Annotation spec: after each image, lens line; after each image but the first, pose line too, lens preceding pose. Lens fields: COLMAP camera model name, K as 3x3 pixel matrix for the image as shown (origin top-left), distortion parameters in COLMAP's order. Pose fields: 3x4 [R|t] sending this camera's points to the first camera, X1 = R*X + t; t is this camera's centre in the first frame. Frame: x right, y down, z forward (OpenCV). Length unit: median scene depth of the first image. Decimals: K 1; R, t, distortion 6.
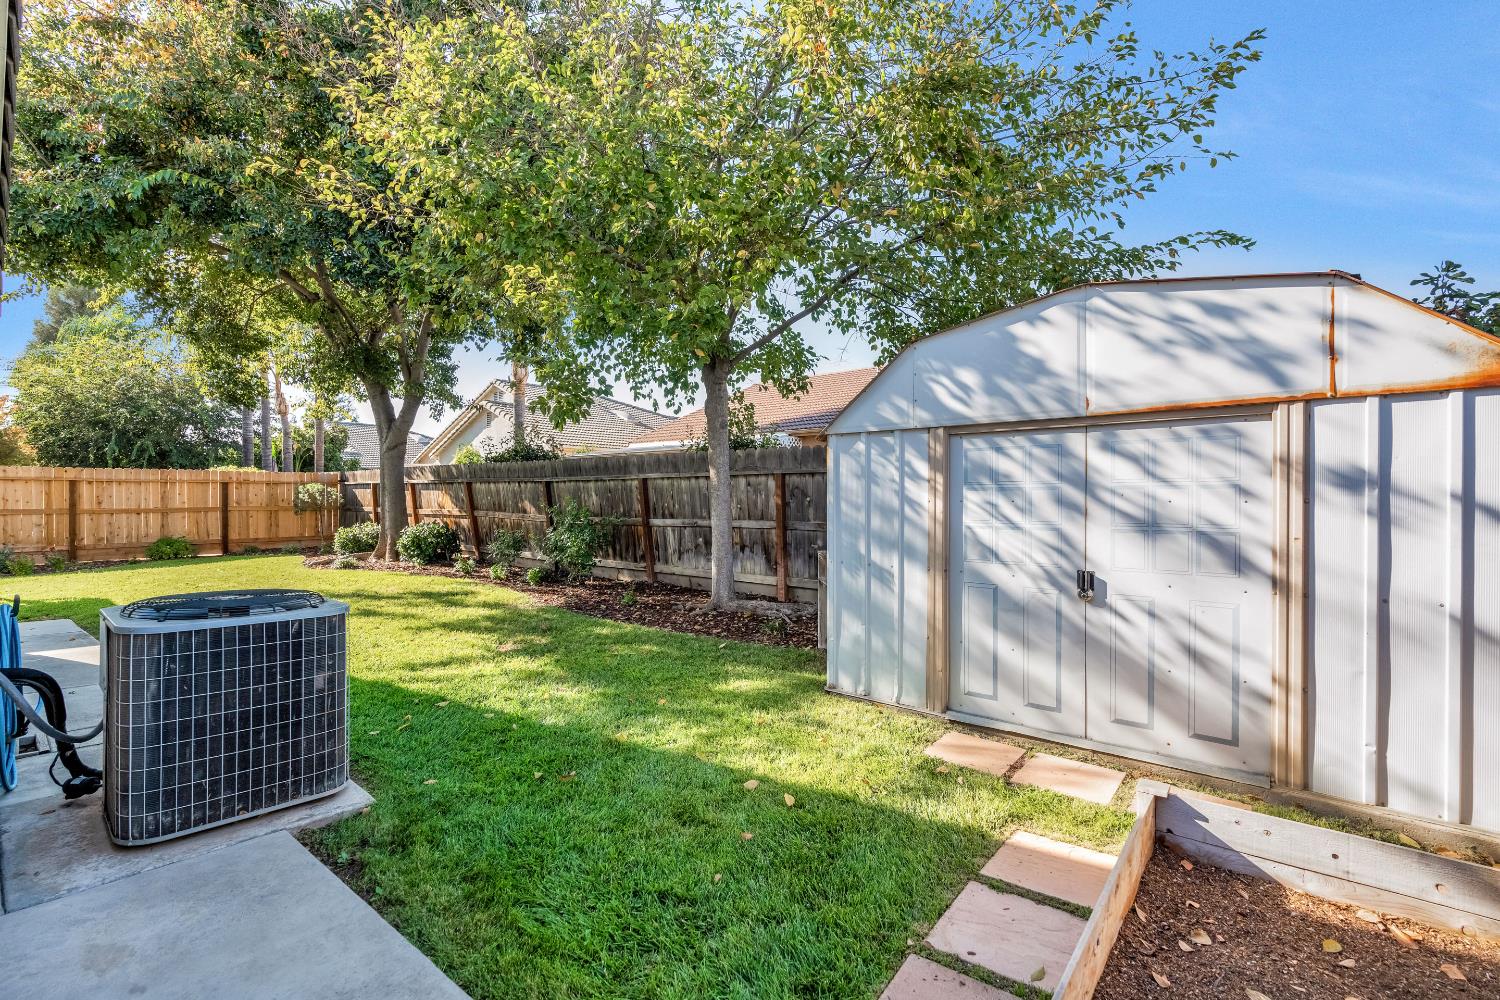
lens RADIAL K [[674.0, 0, 750.0], [0, 674.0, 500.0], [0, 0, 1]] dist [-0.012385, 0.000260]
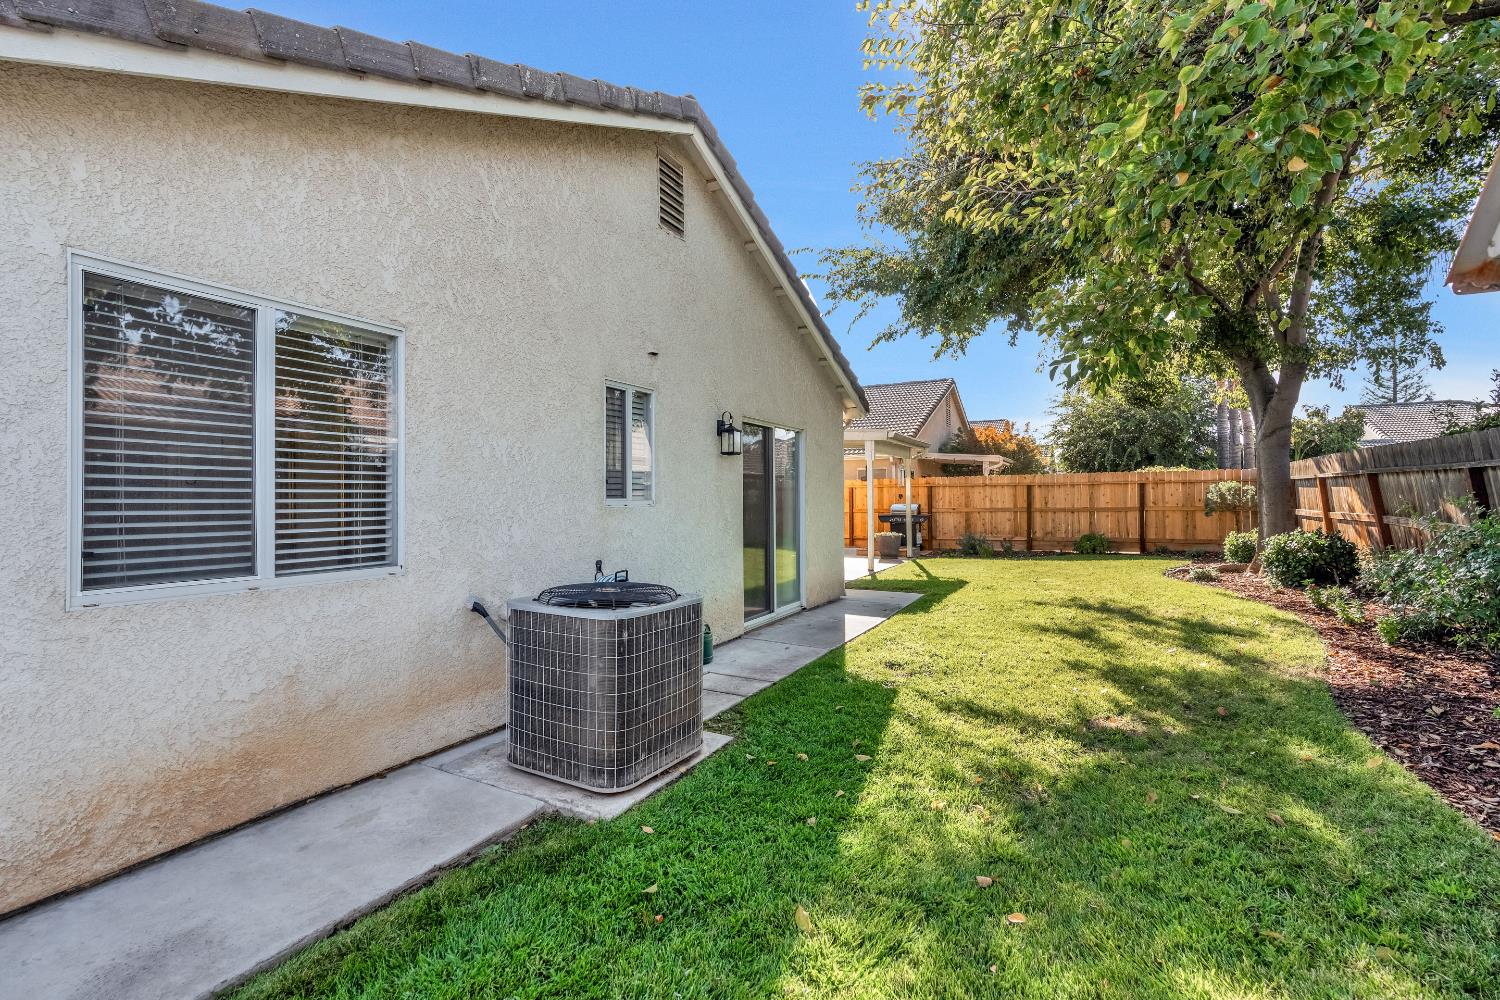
lens RADIAL K [[674.0, 0, 750.0], [0, 674.0, 500.0], [0, 0, 1]] dist [-0.012385, 0.000260]
pose [[0.215055, -0.002195, -0.976599, 0.092811], [0.004997, 0.999987, -0.001147, -0.002174], [0.976589, -0.004633, 0.215063, 0.212696]]
